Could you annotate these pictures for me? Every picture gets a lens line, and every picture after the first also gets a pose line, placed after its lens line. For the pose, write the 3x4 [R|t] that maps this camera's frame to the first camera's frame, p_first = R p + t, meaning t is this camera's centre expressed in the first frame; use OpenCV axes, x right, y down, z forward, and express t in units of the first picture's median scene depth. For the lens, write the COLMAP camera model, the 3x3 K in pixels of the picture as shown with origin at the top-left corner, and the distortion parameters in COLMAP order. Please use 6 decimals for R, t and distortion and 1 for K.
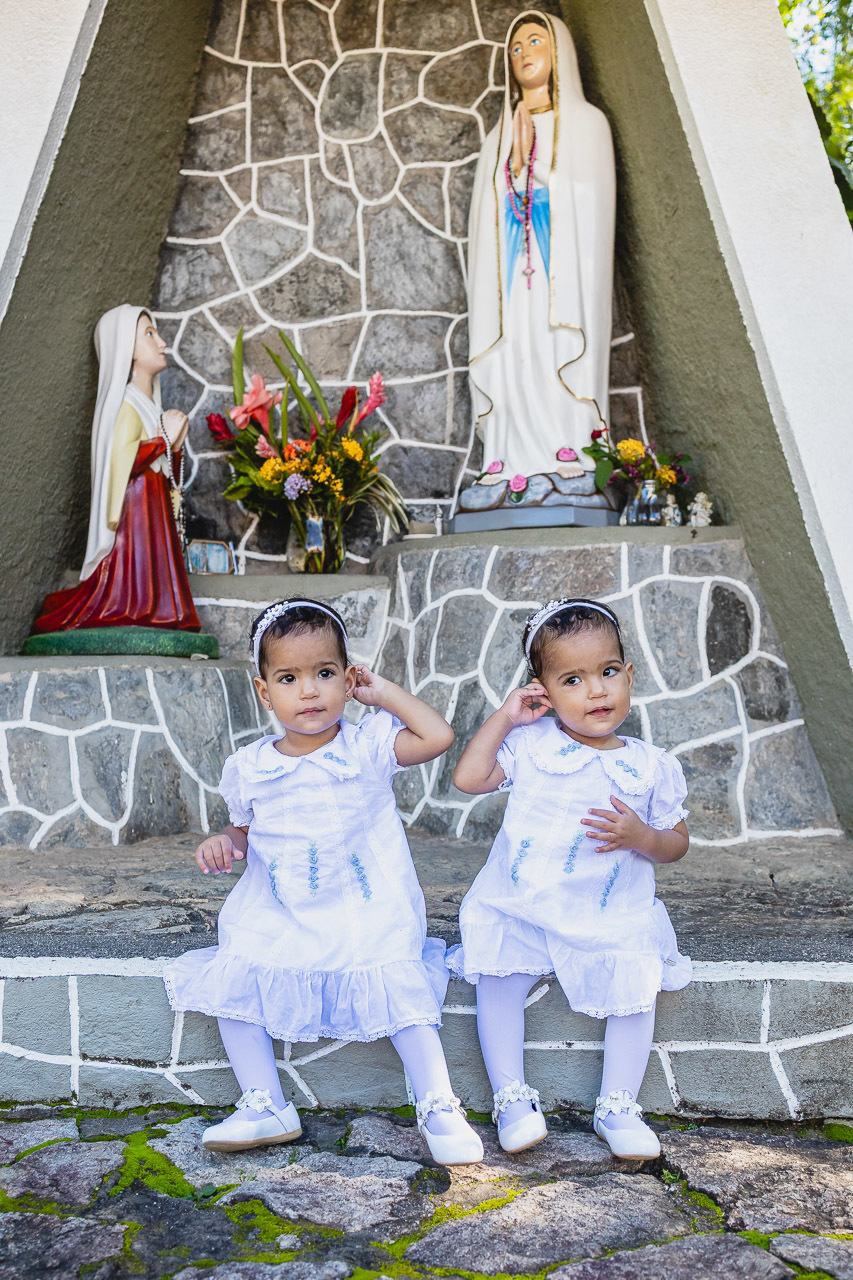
lens RADIAL K [[1356.5, 0, 402.1], [0, 1356.5, 677.3], [0, 0, 1]] dist [0.002592, 0.009026]
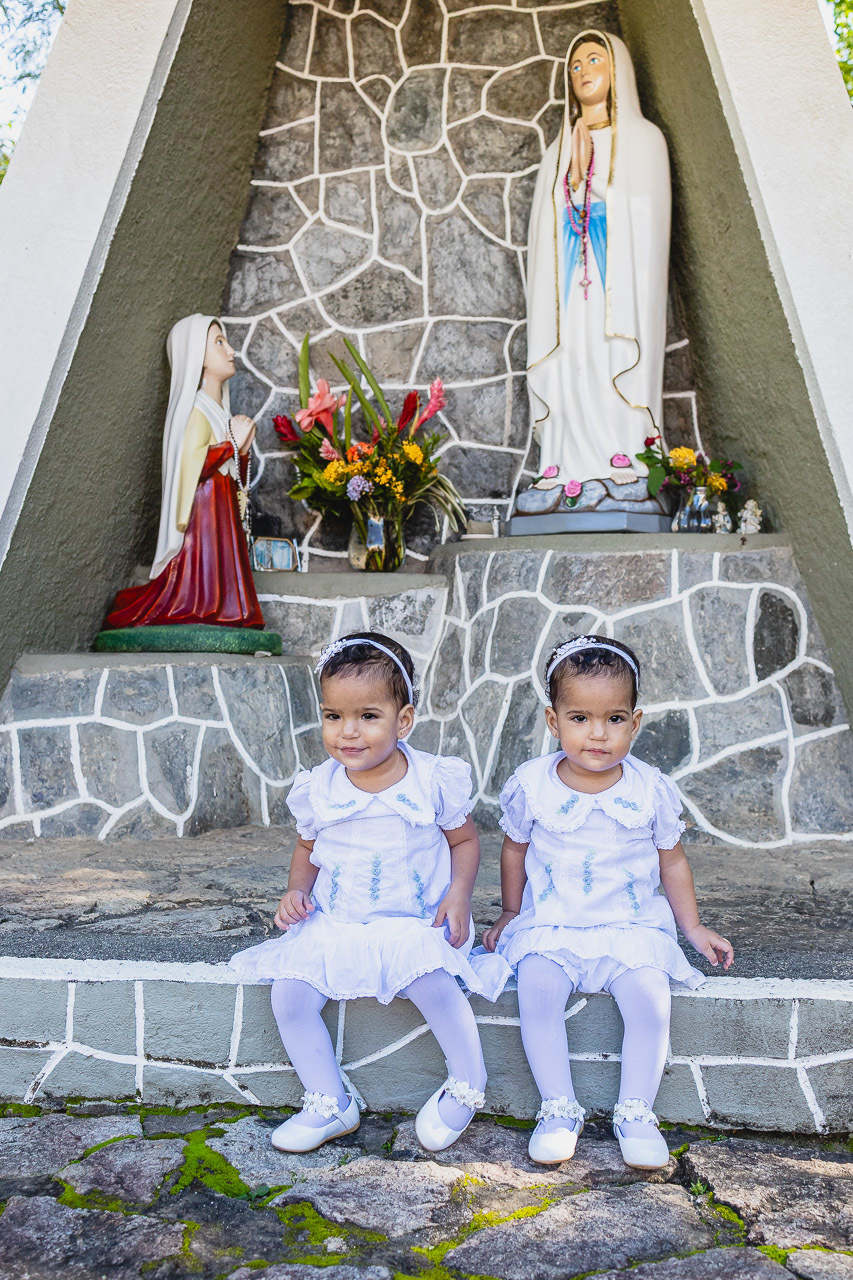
lens RADIAL K [[1354.0, 0, 419.6], [0, 1354.0, 626.2], [0, 0, 1]] dist [0.005152, 0.003256]
pose [[0.999330, 0.011392, -0.034779, 0.005992], [-0.011759, 0.999877, -0.010351, -0.025627], [0.034656, 0.010753, 0.999341, -0.030404]]
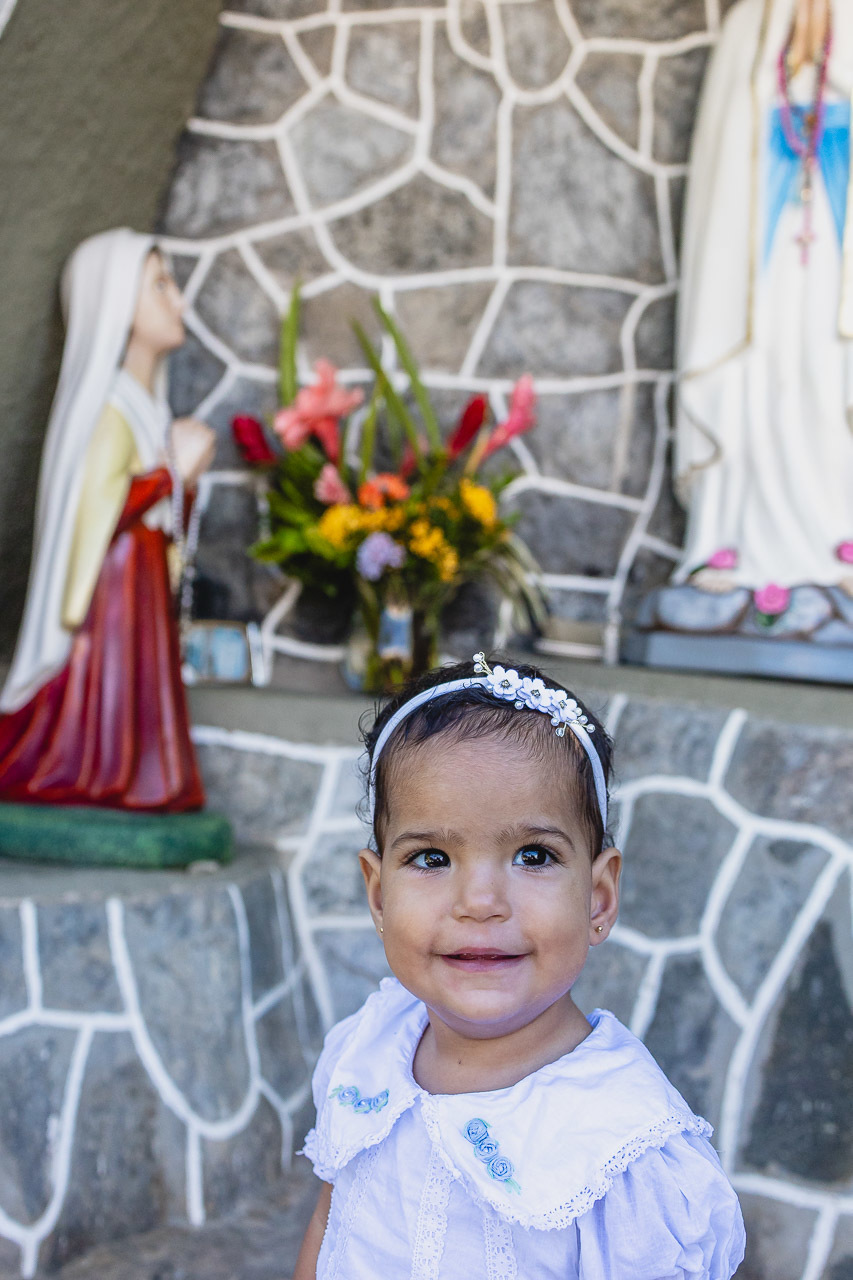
lens RADIAL K [[1458.2, 0, 396.4], [0, 1458.2, 557.8], [0, 0, 1]] dist [0.014599, -0.006675]
pose [[0.995295, 0.083431, 0.049258, -0.104644], [-0.081910, 0.996122, -0.032130, -0.122890], [-0.051748, 0.027944, 0.998269, 0.369859]]
